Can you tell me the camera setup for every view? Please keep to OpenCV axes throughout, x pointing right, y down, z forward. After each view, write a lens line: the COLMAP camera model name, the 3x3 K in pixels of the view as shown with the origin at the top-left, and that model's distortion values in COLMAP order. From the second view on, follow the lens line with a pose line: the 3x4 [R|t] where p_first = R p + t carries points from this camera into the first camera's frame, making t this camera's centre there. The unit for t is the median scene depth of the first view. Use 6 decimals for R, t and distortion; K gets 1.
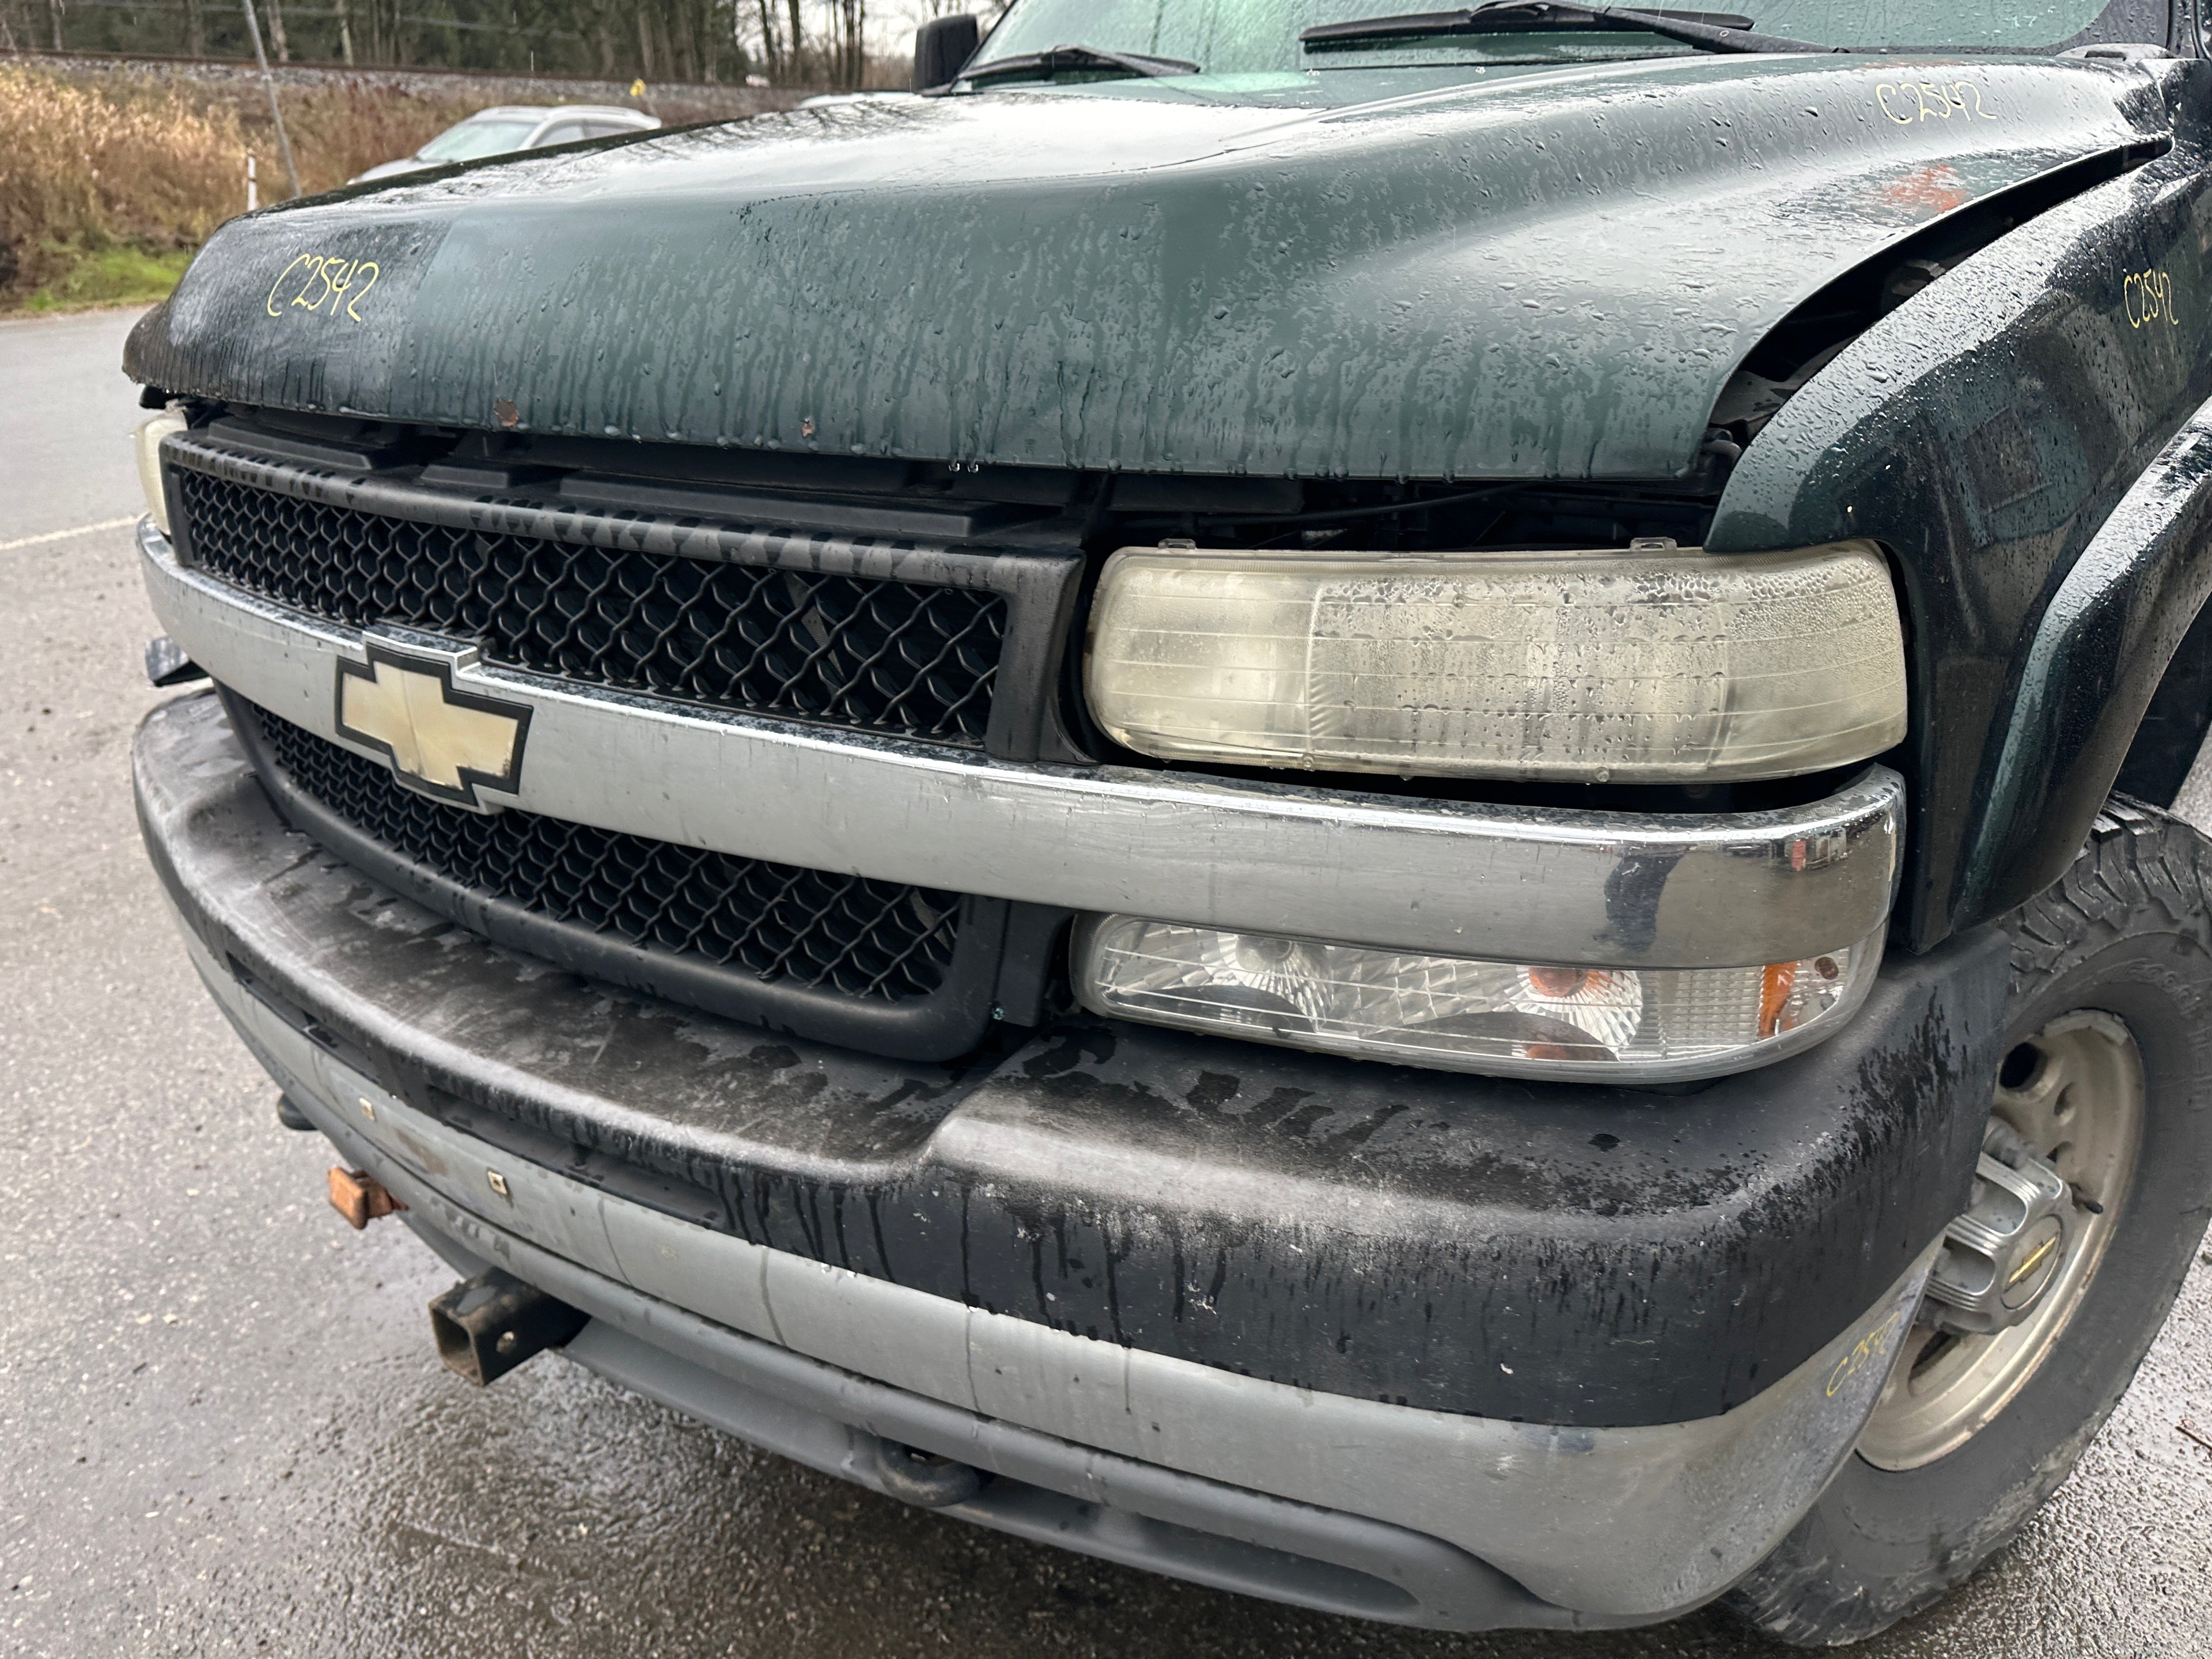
lens RADIAL K [[1565.0, 0, 1117.7], [0, 1565.0, 837.0], [0, 0, 1]] dist [0.050742, -0.053603]
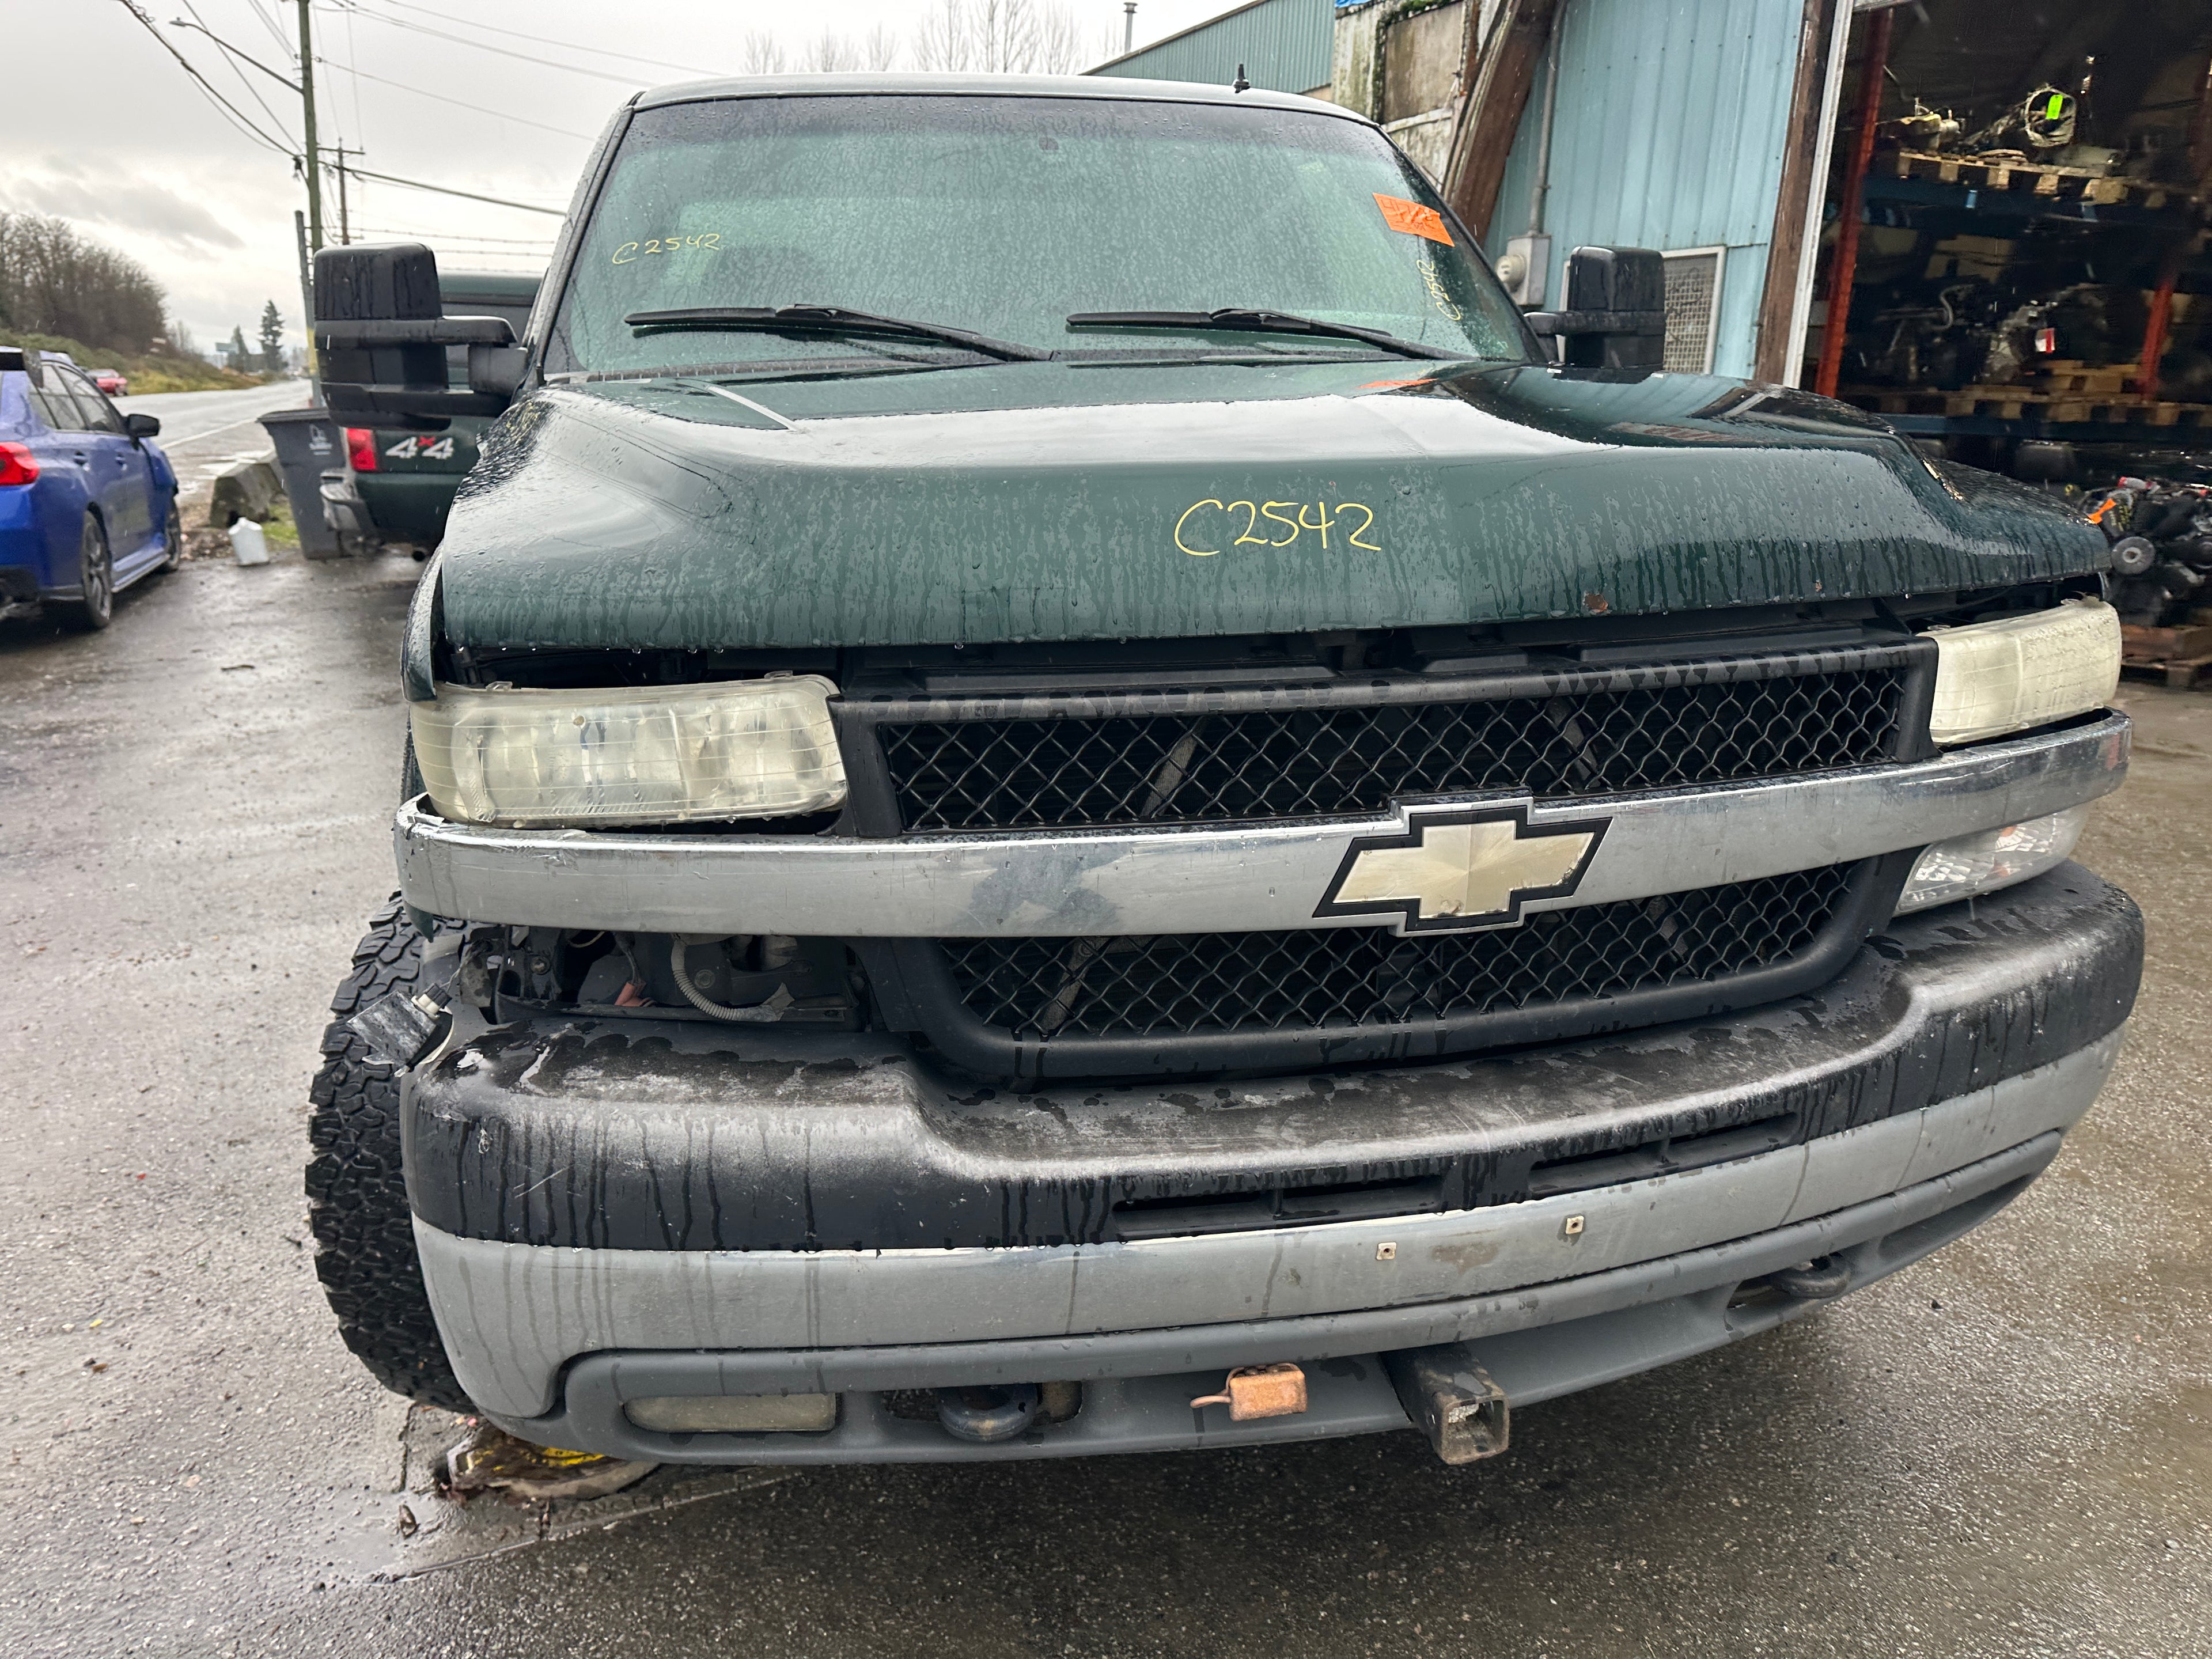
lens RADIAL K [[1565.0, 0, 1118.7], [0, 1565.0, 817.1], [0, 0, 1]] dist [0.050742, -0.053603]
pose [[0.632617, -0.179331, 0.753416, -1.543973], [0.283891, 0.958803, -0.010156, -0.176833], [-0.720556, 0.220313, 0.657465, 0.408359]]
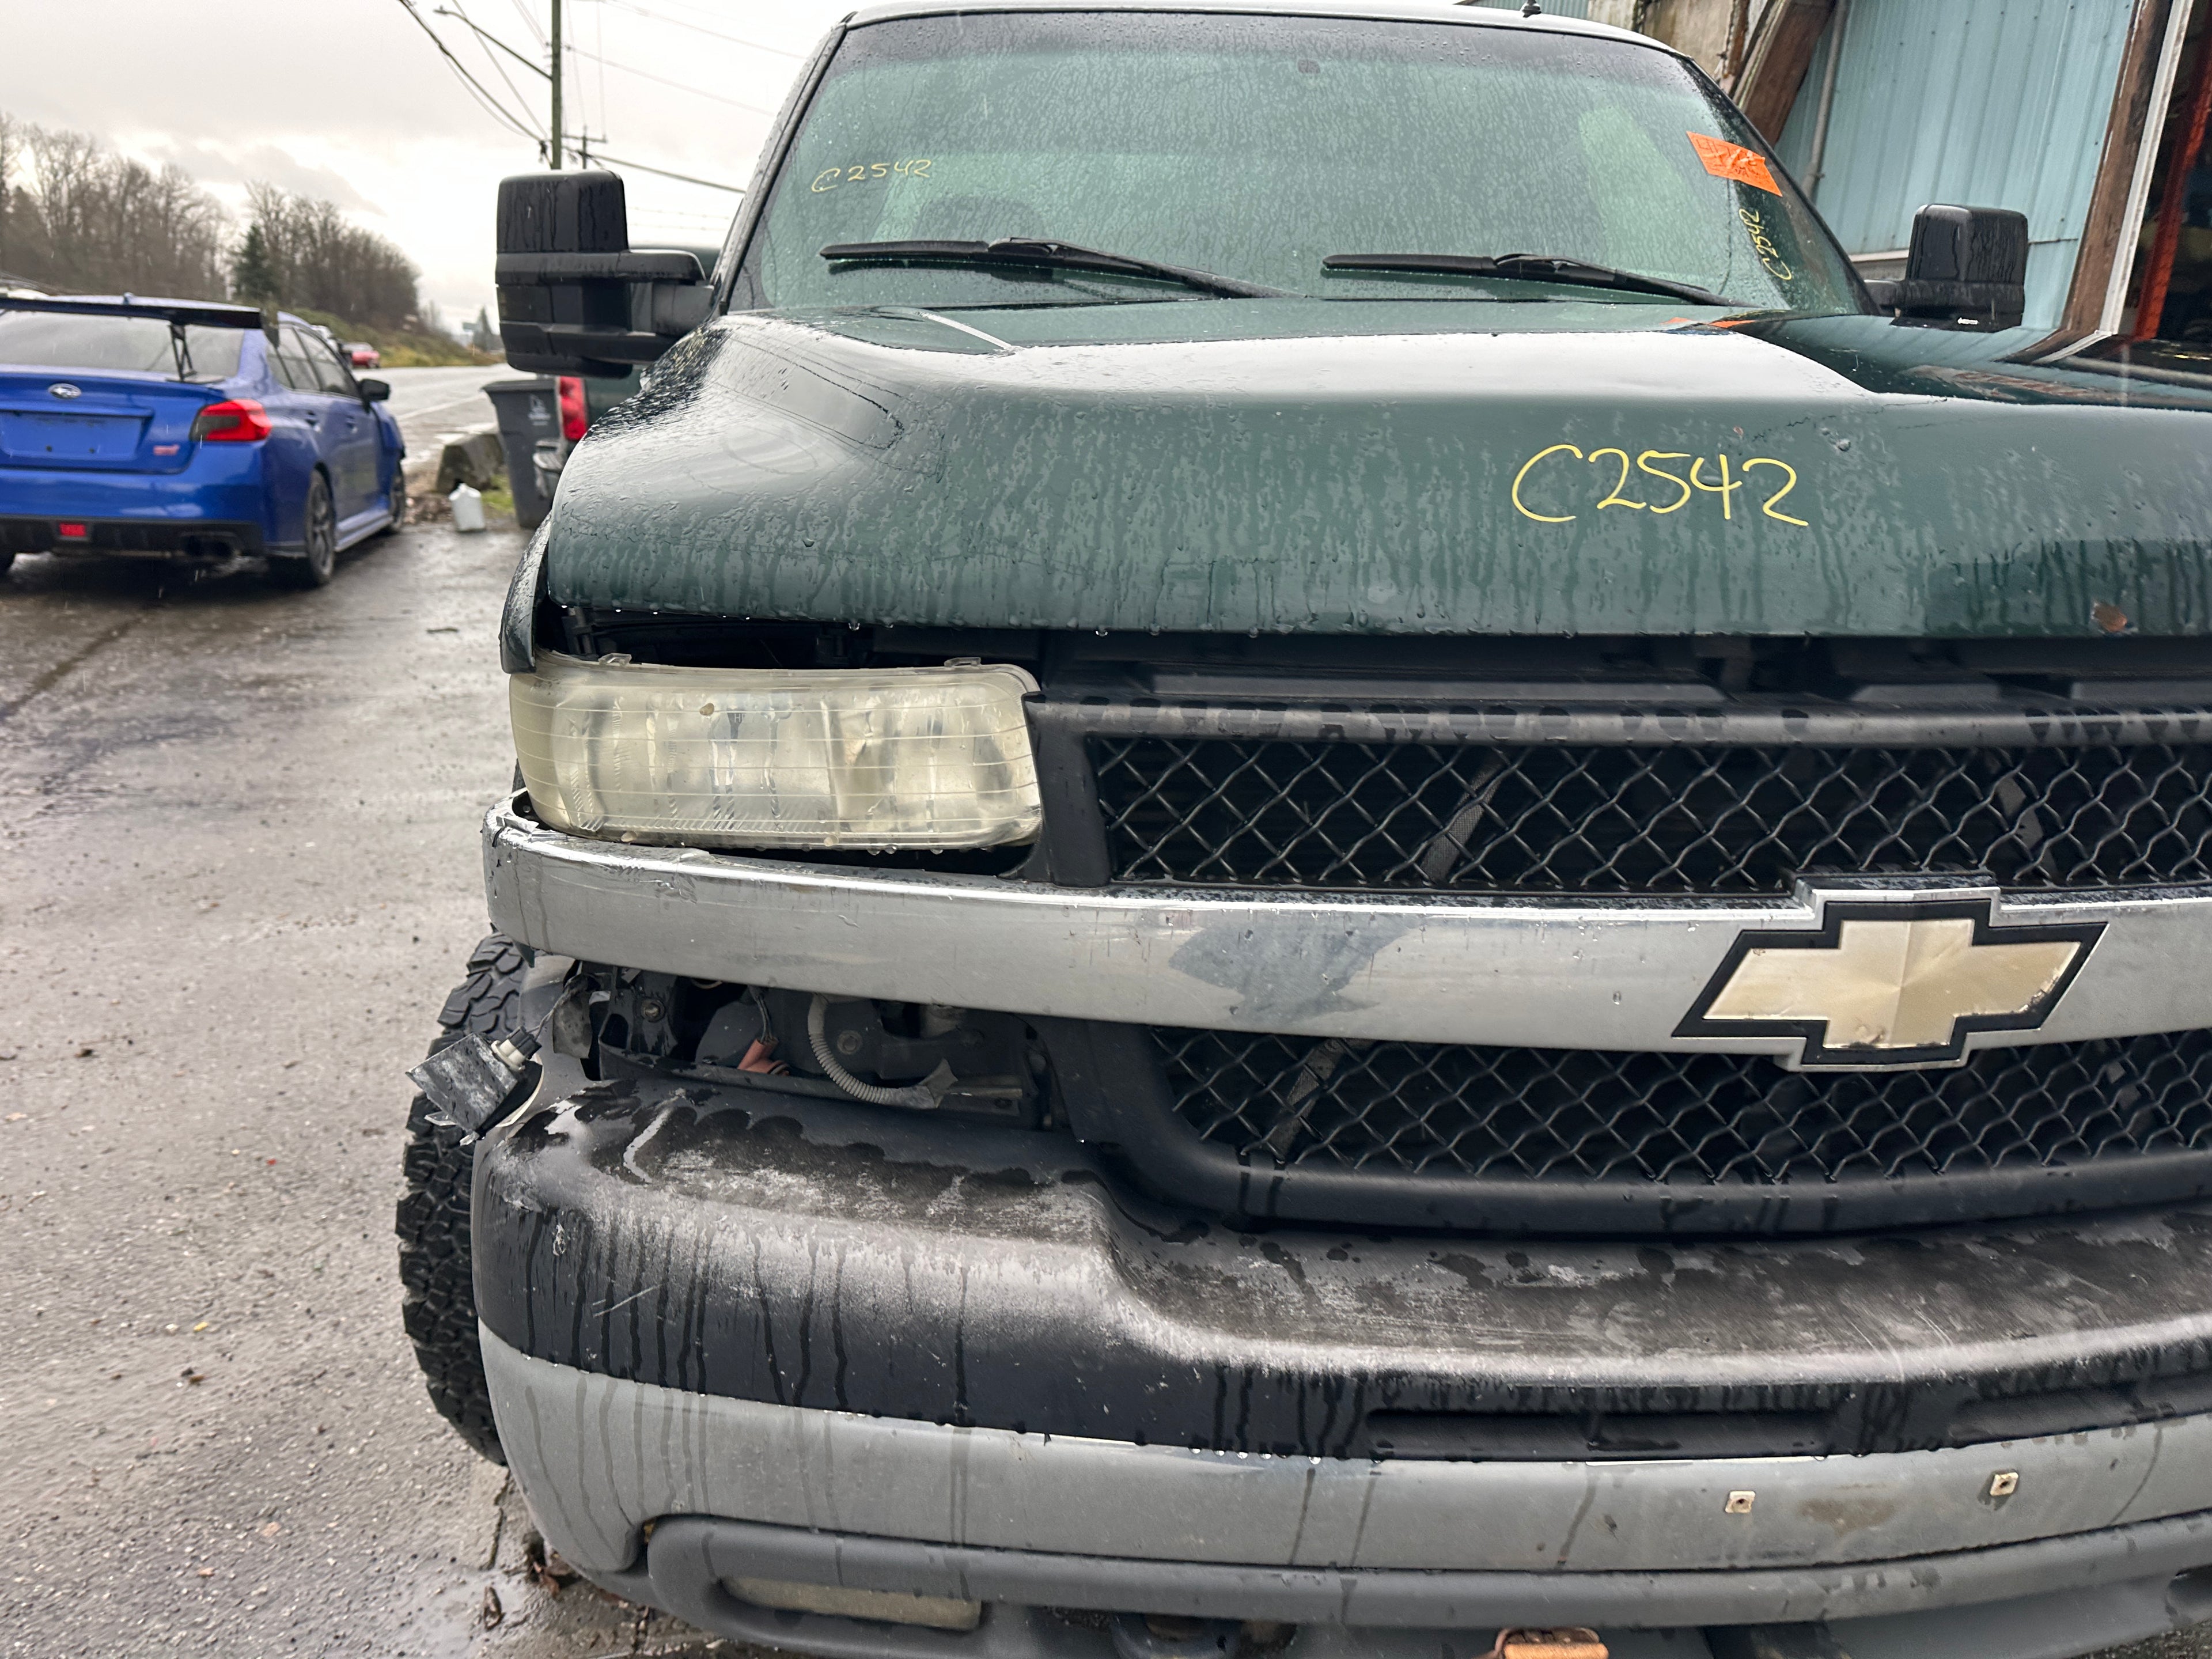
lens RADIAL K [[1565.0, 0, 1108.1], [0, 1565.0, 840.5], [0, 0, 1]] dist [0.050742, -0.053603]
pose [[0.726421, -0.145944, 0.671575, -1.350519], [0.220610, 0.974995, -0.026745, -0.223517], [-0.650879, 0.167584, 0.740454, 0.649043]]
